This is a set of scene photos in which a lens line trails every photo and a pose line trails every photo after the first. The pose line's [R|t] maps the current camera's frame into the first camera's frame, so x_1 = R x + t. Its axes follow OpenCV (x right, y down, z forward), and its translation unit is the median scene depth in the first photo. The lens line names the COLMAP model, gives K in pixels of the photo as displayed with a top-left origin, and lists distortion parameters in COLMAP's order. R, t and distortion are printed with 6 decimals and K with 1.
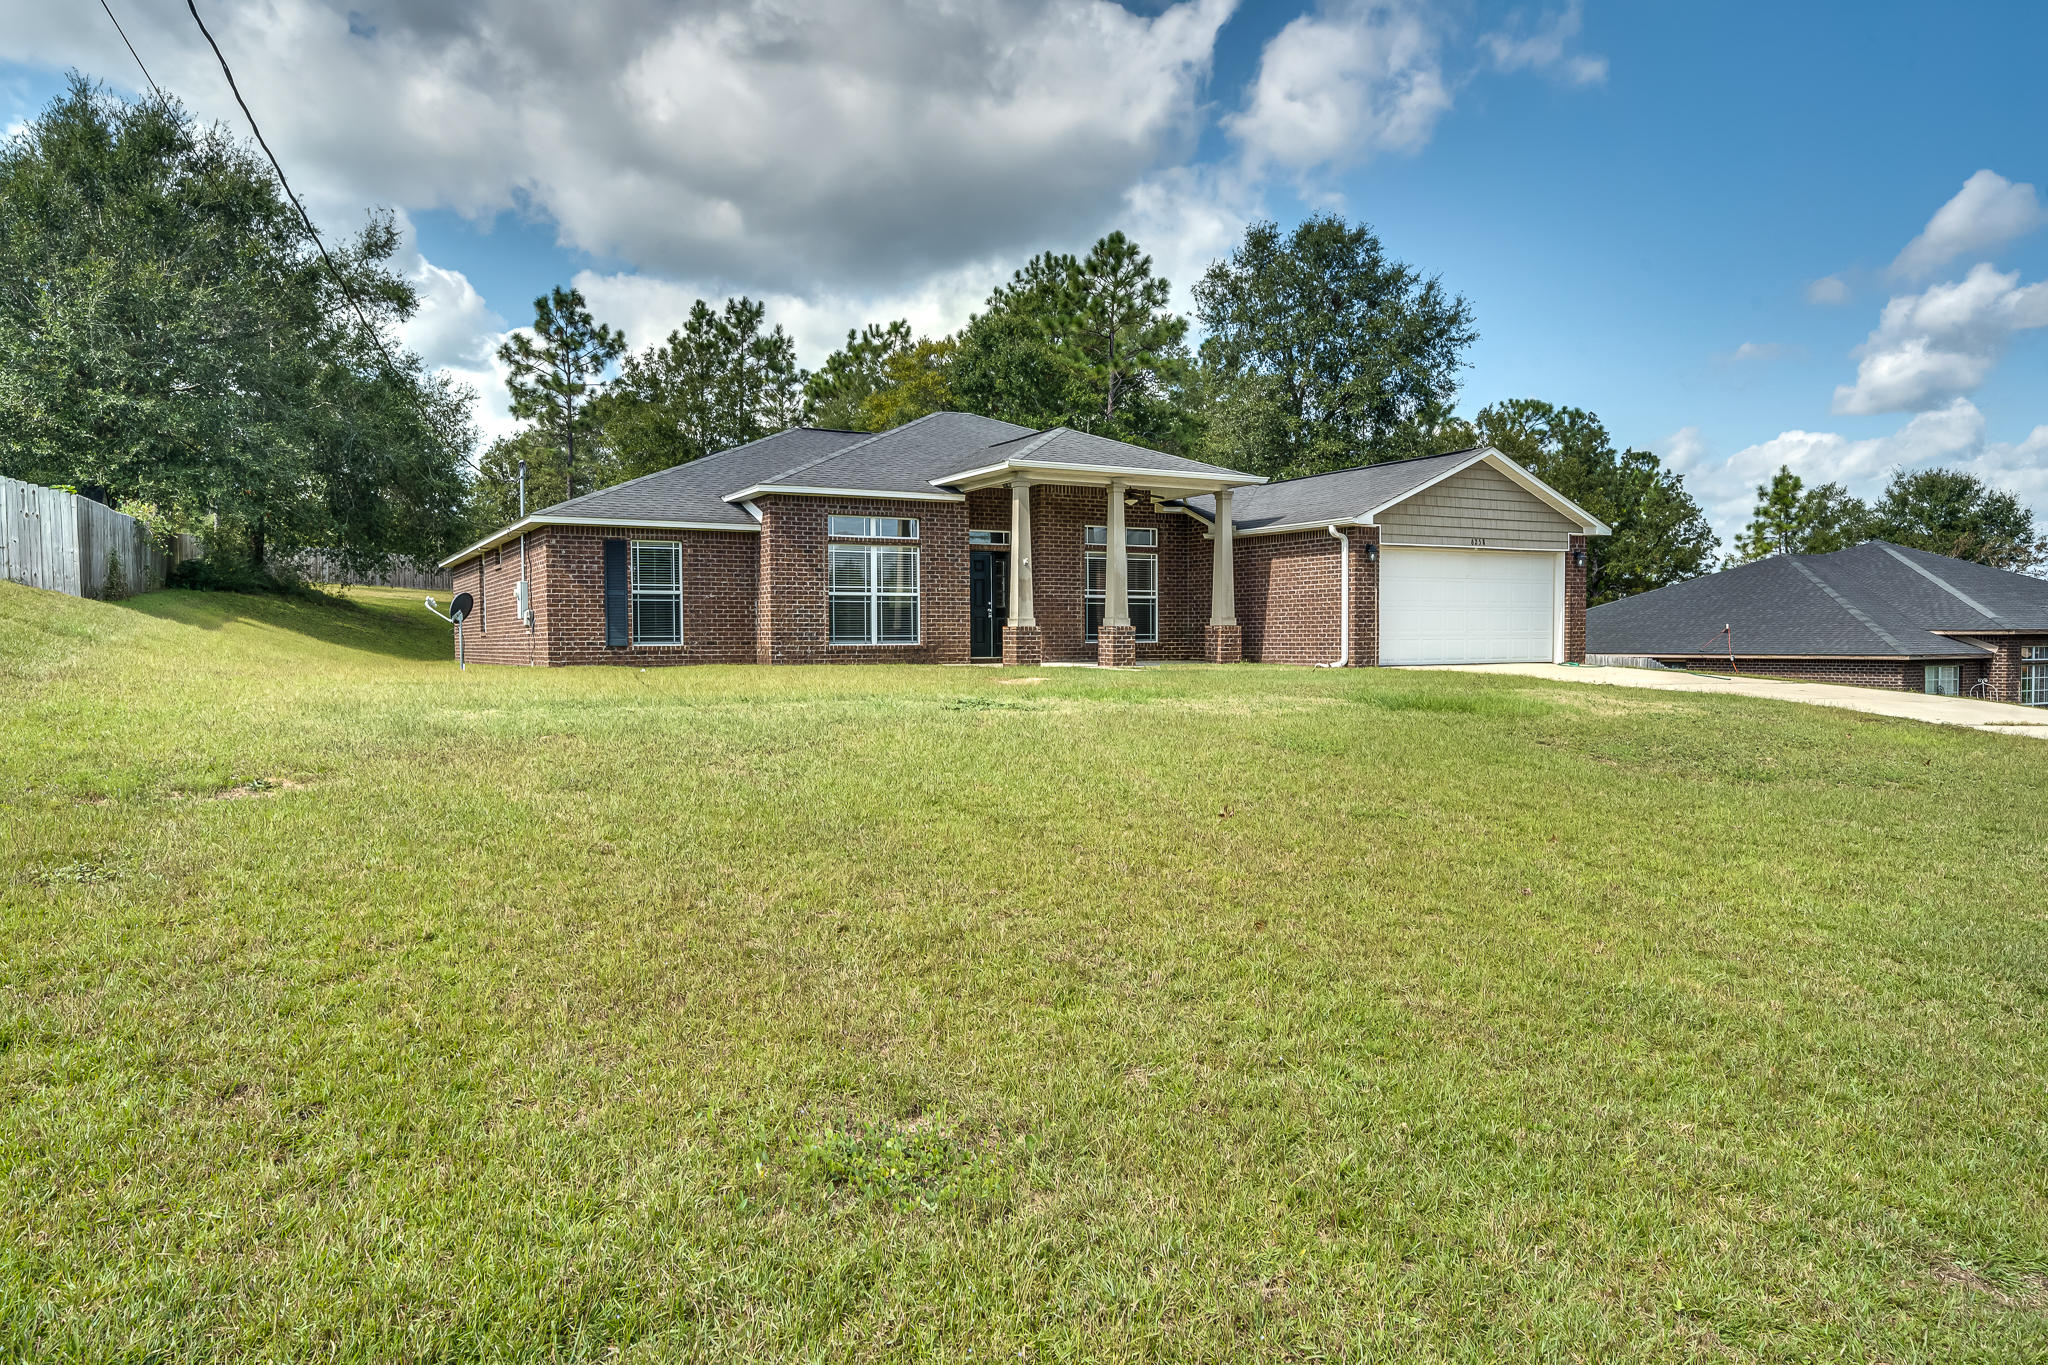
lens RADIAL K [[1335.8, 0, 1026.9], [0, 1335.8, 675.7], [0, 0, 1]] dist [0.006508, 0.003711]
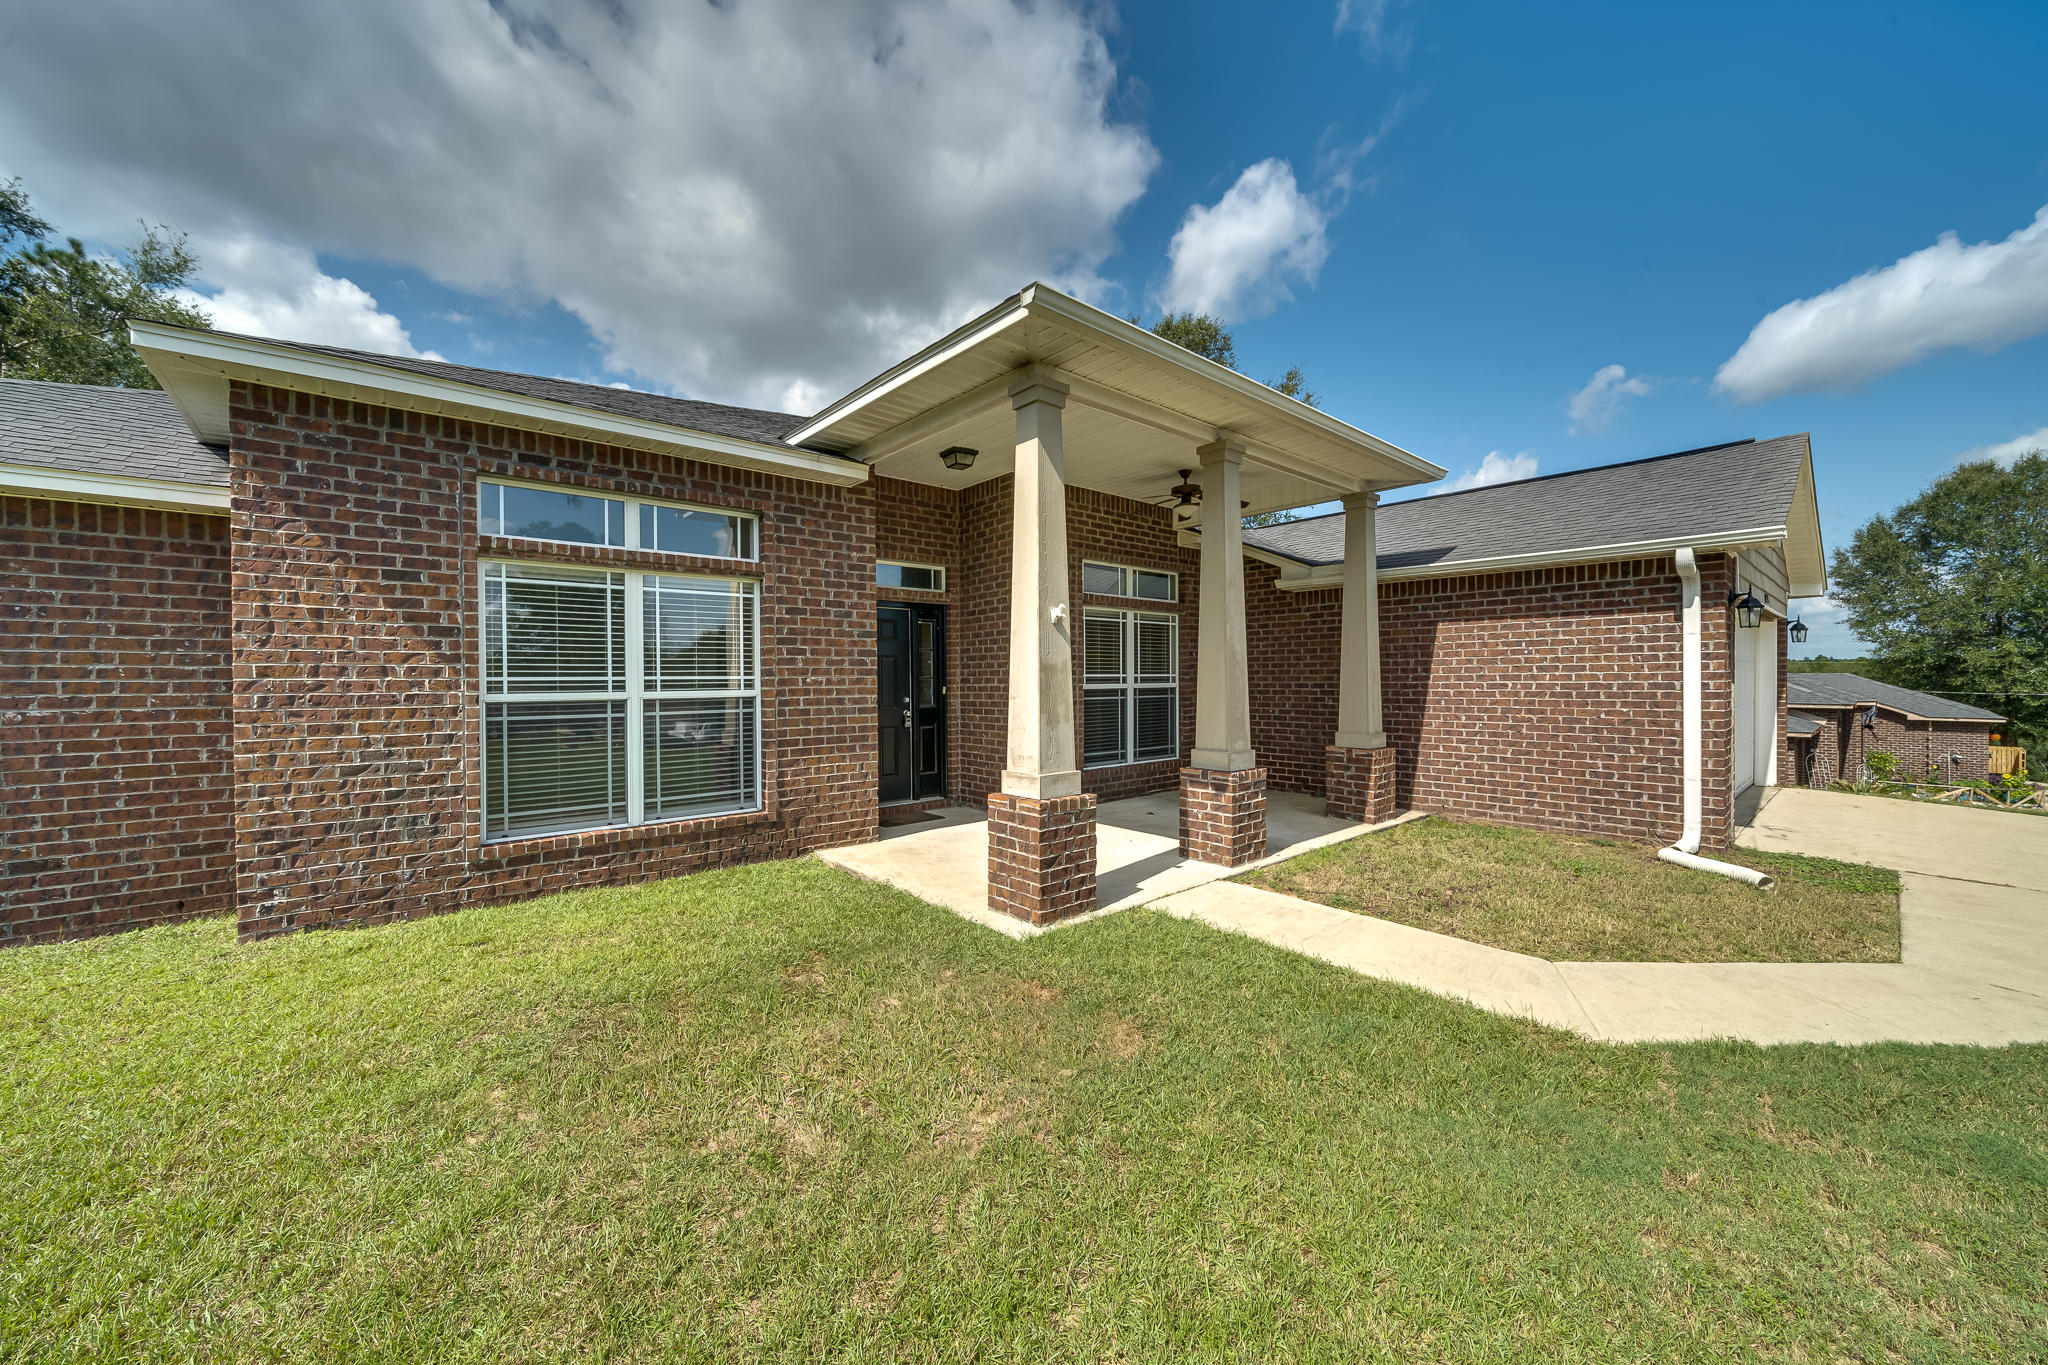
lens RADIAL K [[783.3, 0, 1032.4], [0, 783.3, 681.0], [0, 0, 1]] dist [0.000352, -0.000129]
pose [[0.977451, 0.000371, 0.211161, -0.049162], [0.004765, 0.999705, -0.023815, -0.059266], [-0.211108, 0.024284, 0.977161, 0.749805]]
